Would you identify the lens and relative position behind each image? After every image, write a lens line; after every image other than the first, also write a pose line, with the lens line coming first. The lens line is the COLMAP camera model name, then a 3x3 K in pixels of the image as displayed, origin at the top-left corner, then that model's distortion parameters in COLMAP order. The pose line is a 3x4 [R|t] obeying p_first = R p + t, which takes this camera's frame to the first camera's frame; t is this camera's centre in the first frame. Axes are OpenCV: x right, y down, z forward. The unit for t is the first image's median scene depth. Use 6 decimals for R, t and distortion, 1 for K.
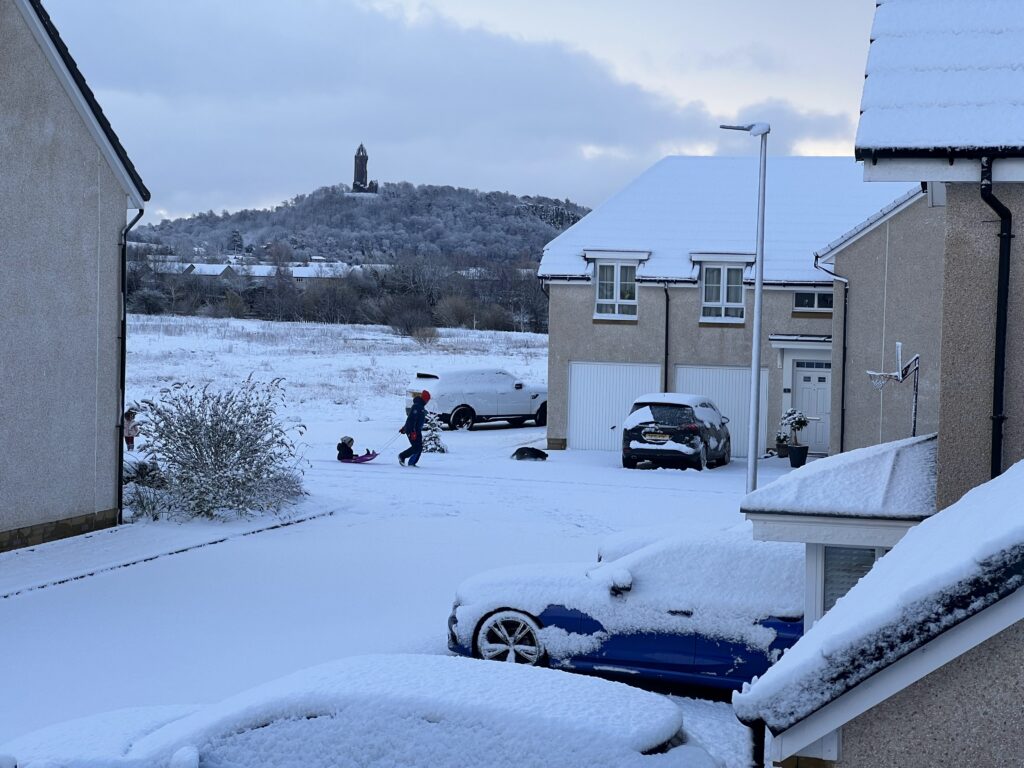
lens RADIAL K [[2278.0, 0, 512.0], [0, 2278.0, 384.0], [0, 0, 1]] dist [0.068211, 0.533391]
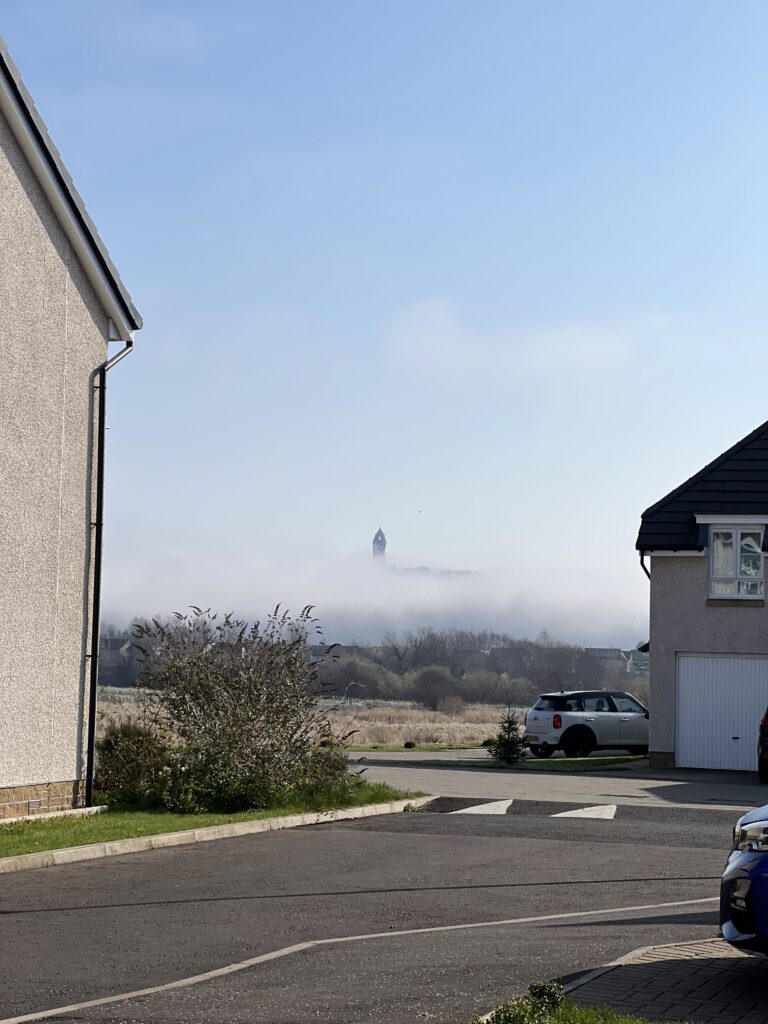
lens RADIAL K [[2278.0, 0, 384.0], [0, 2278.0, 512.0], [0, 0, 1]] dist [0.068211, 0.533391]
pose [[0.998083, -0.005737, -0.061620, -0.024254], [-0.001697, 0.992783, -0.119915, 0.032298], [0.061863, 0.119789, 0.990870, 0.185229]]
